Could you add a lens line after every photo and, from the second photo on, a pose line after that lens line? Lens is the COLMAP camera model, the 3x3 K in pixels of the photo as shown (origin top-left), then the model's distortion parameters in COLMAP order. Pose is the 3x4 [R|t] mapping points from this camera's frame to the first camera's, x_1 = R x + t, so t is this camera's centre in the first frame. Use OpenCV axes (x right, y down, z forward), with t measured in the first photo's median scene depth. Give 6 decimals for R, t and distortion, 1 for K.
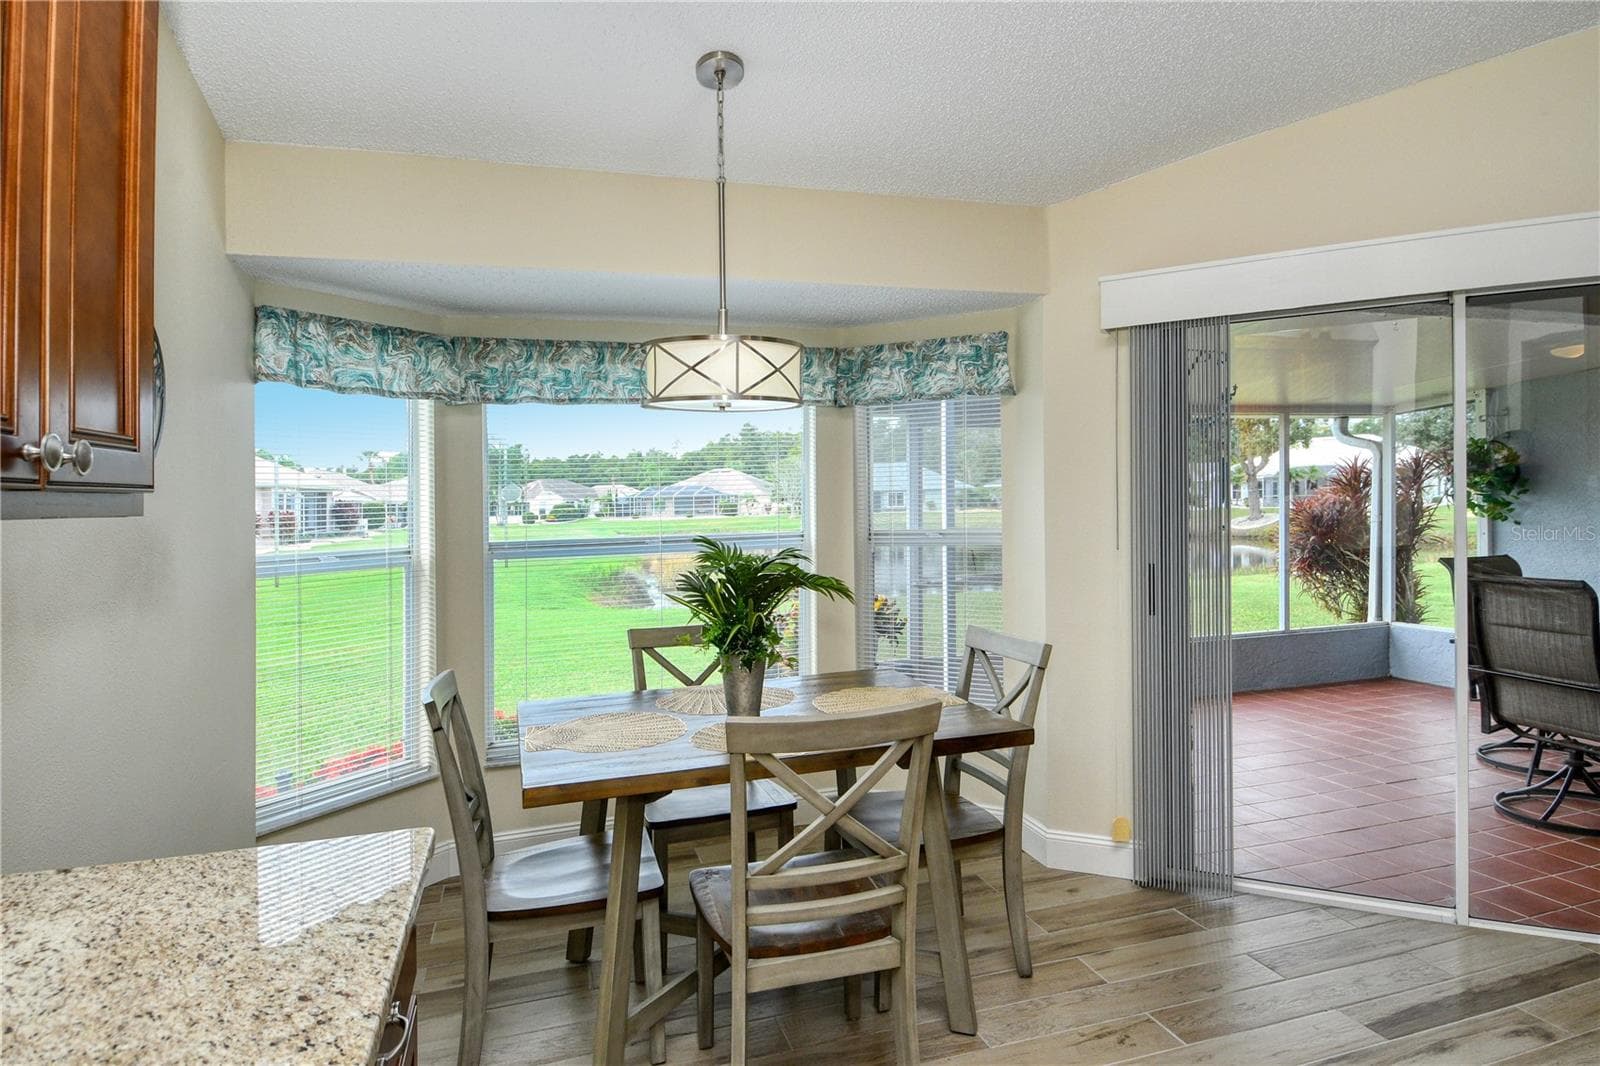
lens RADIAL K [[868.9, 0, 811.7], [0, 868.9, 481.2], [0, 0, 1]] dist [0.022241, -0.033122]
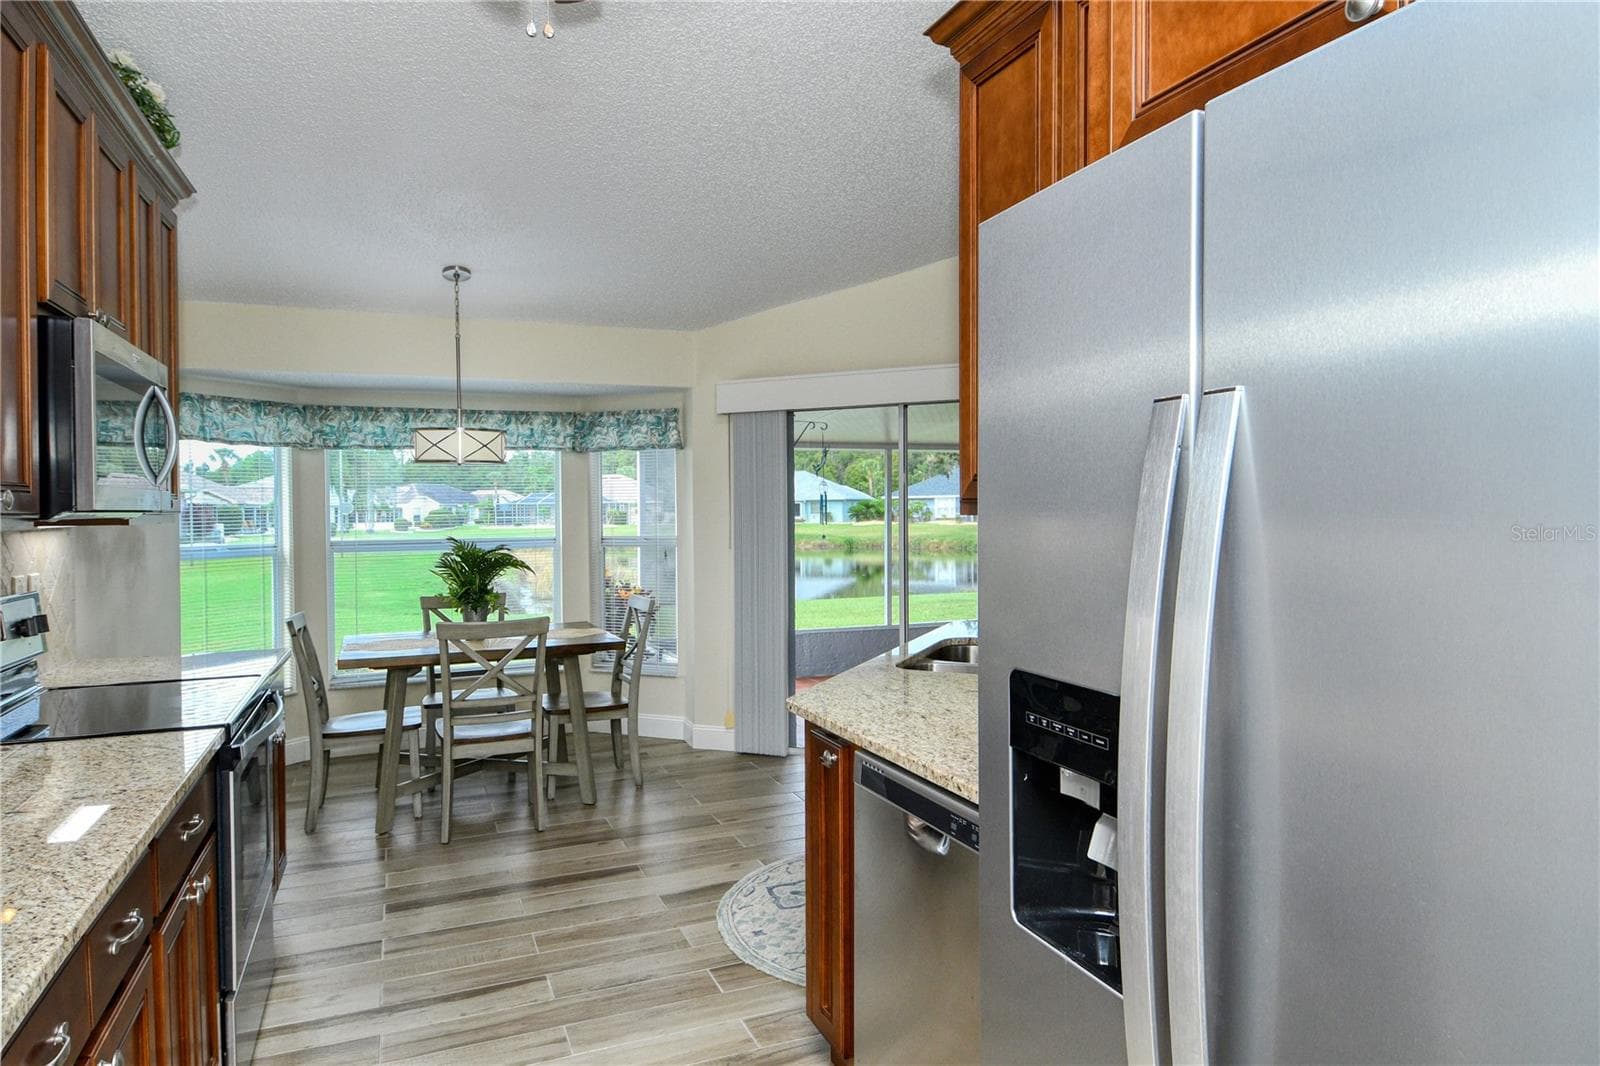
lens RADIAL K [[957.3, 0, 811.1], [0, 957.3, 532.1], [0, 0, 1]] dist [-0.018256, 0.005386]
pose [[0.996137, 0.012384, 0.086930, 0.325913], [-0.016306, 0.998874, 0.044556, -0.032788], [-0.086280, -0.045802, 0.995218, -0.736605]]
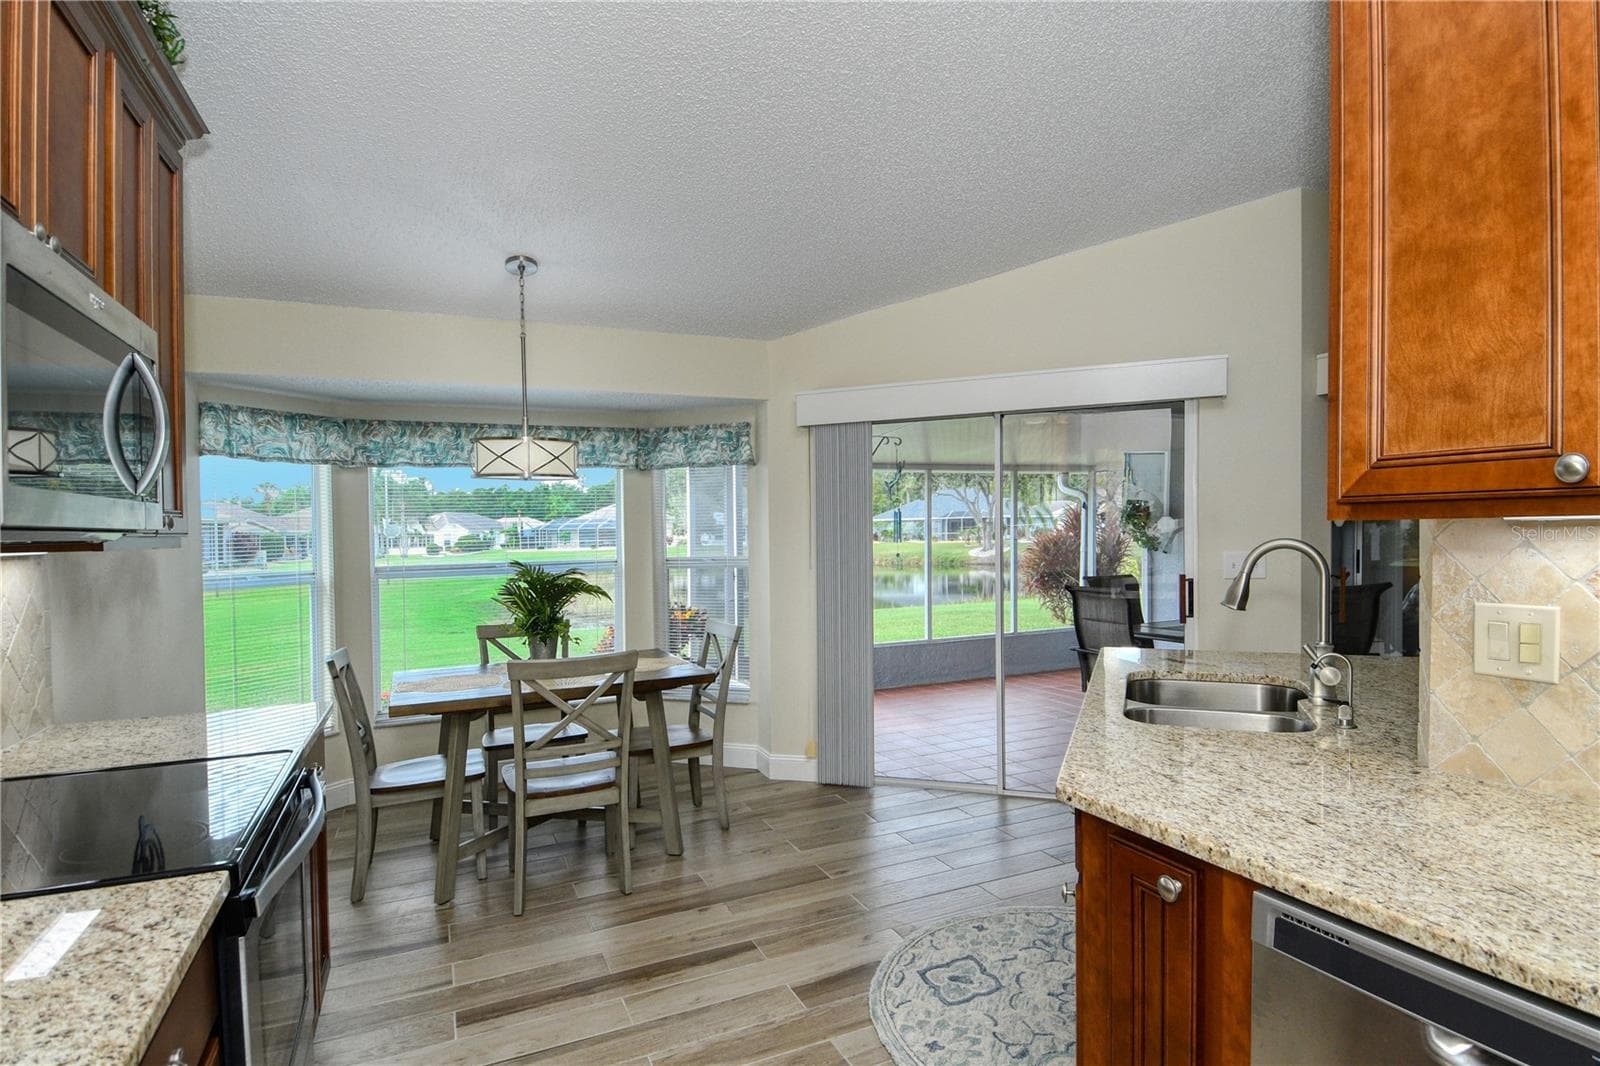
lens RADIAL K [[825.1, 0, 840.3], [0, 825.1, 542.6], [0, 0, 1]] dist [-0.005294, -0.013249]
pose [[0.989838, 0.001094, 0.142198, 0.184462], [-0.005942, 0.999415, 0.033672, -0.017034], [-0.142078, -0.034175, 0.989265, -0.416651]]
